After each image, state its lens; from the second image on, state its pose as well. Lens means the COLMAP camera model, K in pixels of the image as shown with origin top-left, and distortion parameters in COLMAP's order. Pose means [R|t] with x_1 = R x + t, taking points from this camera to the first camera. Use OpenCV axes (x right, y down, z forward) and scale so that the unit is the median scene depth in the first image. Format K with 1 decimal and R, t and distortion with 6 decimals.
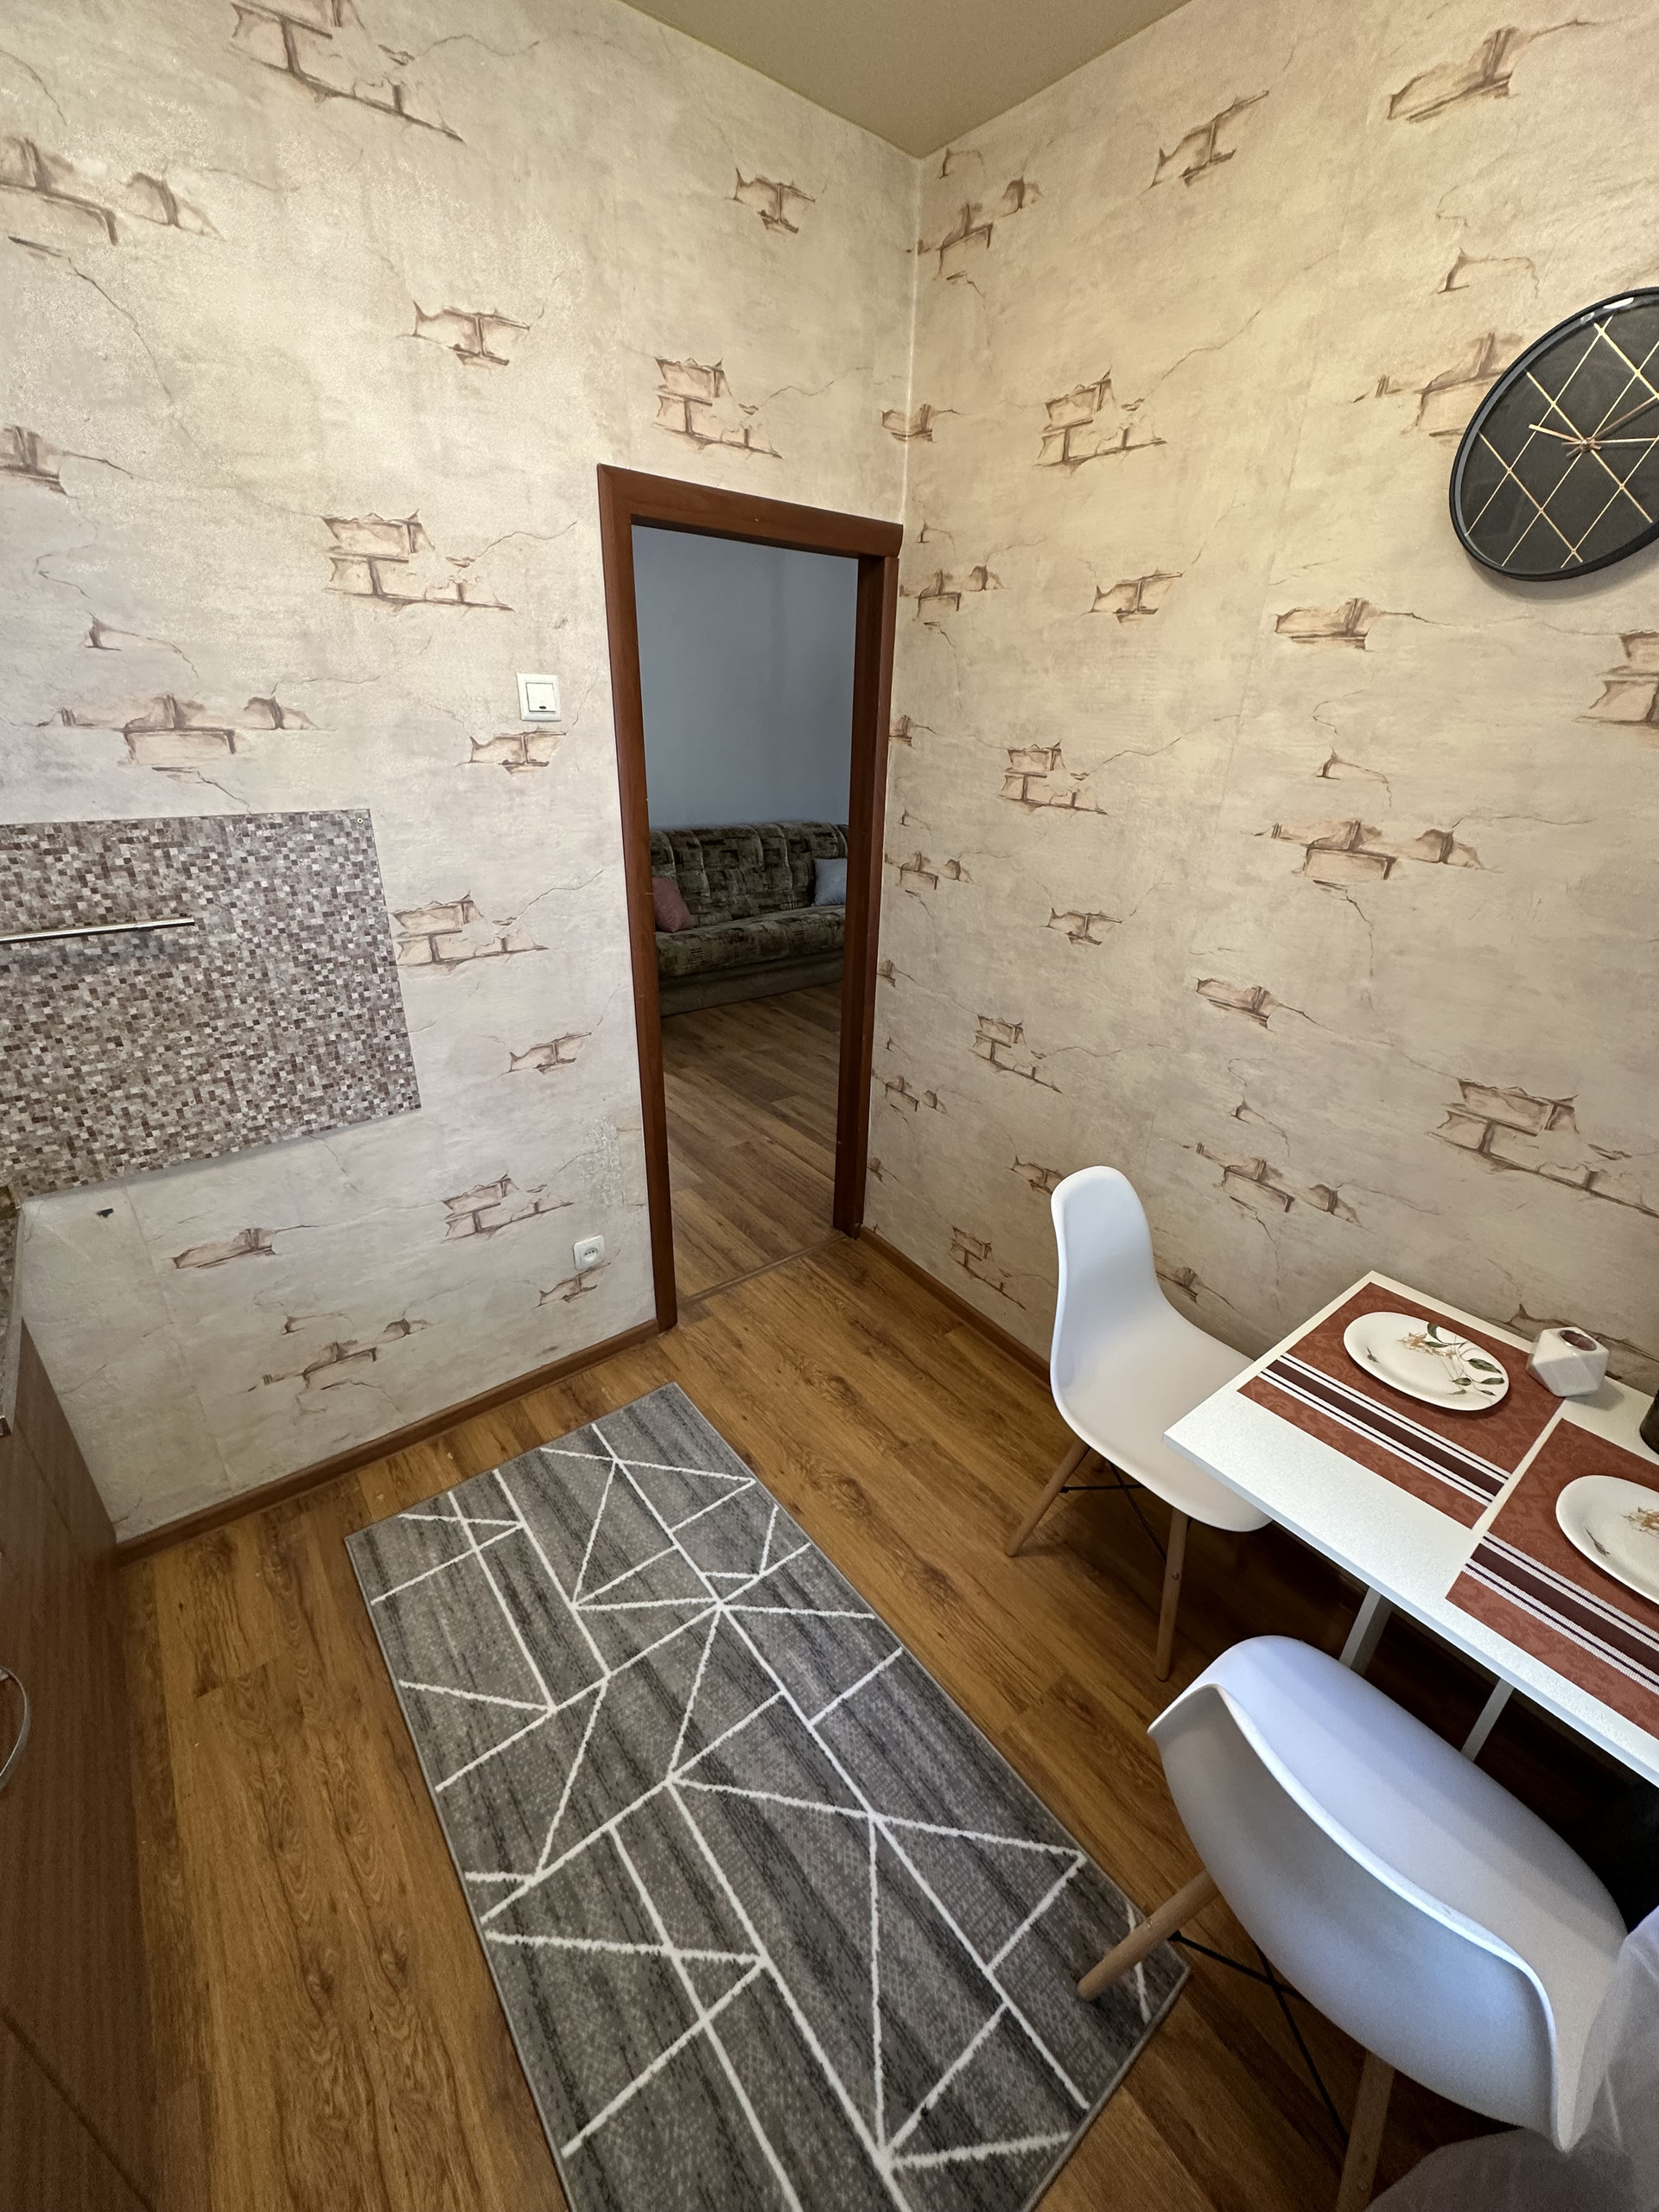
lens RADIAL K [[883.2, 0, 829.5], [0, 883.2, 1106.0], [0, 0, 1]] dist [0.000506, 0.000413]
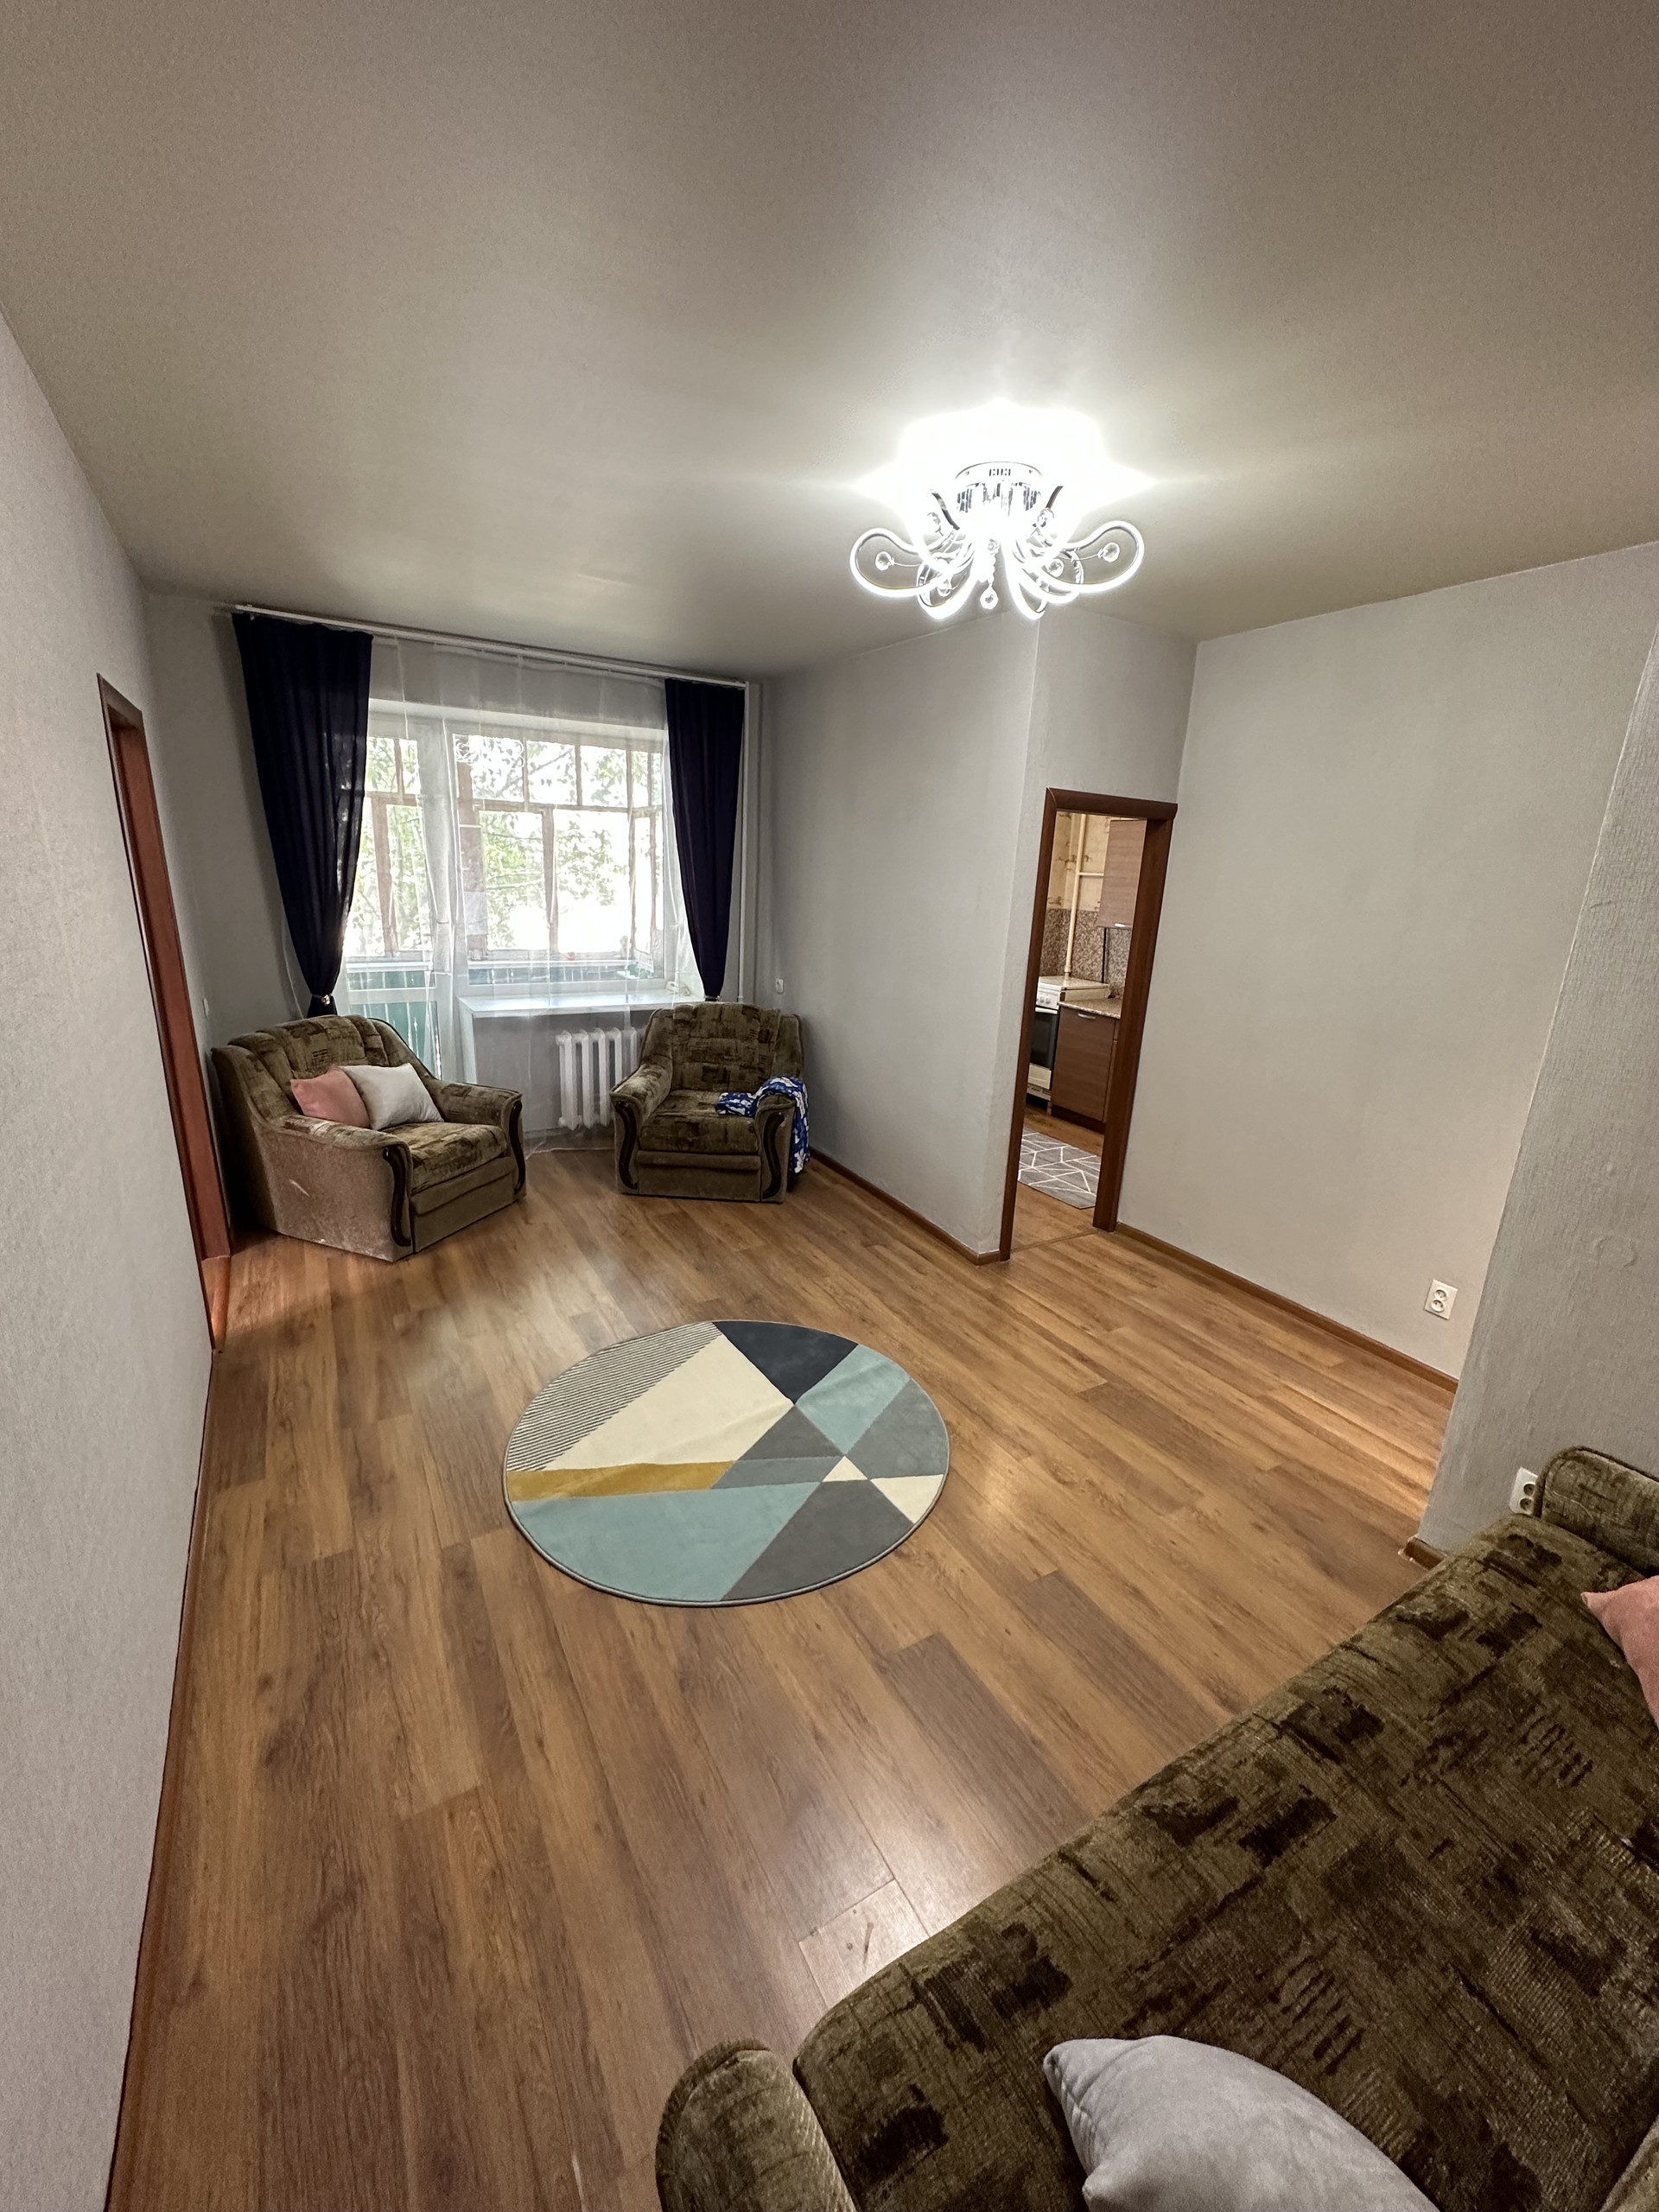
lens RADIAL K [[883.2, 0, 829.5], [0, 883.2, 1106.0], [0, 0, 1]] dist [0.000506, 0.000413]
pose [[-0.989151, -0.104631, 0.103119, 0.291887], [-0.012592, 0.759741, 0.650104, -1.668966], [-0.146365, 0.641752, -0.752816, 3.495157]]
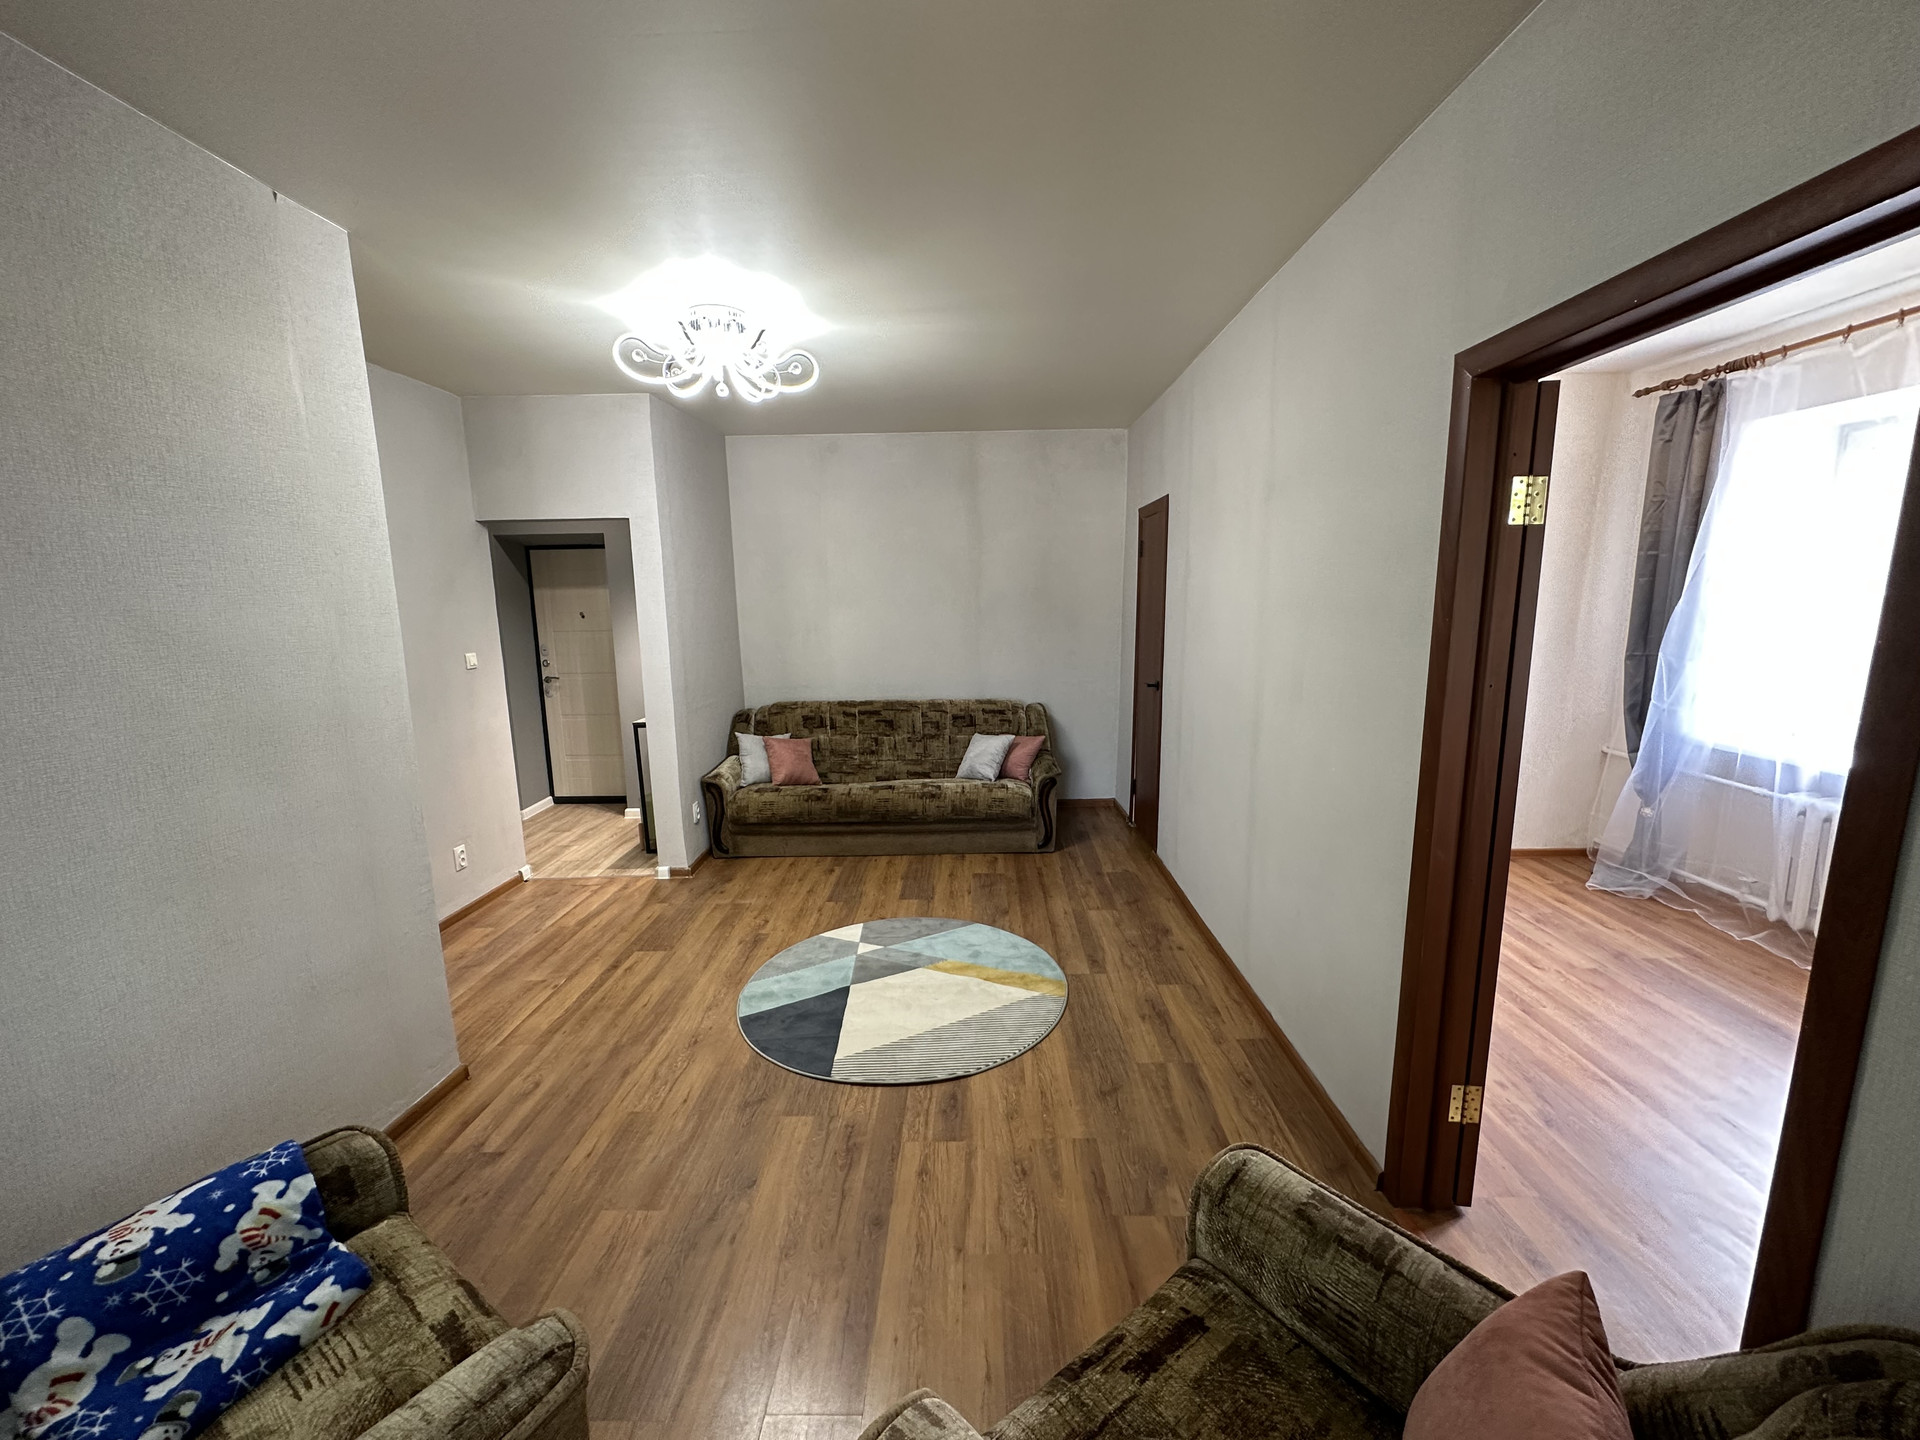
lens RADIAL K [[766.6, 0, 960.0], [0, 766.6, 720.0], [0, 0, 1]] dist [0.000506, 0.000413]
pose [[0.775664, 0.061397, -0.628152, 1.861463], [-0.226957, 0.955816, -0.186831, -0.435877], [0.588927, 0.287481, 0.755327, 1.090096]]
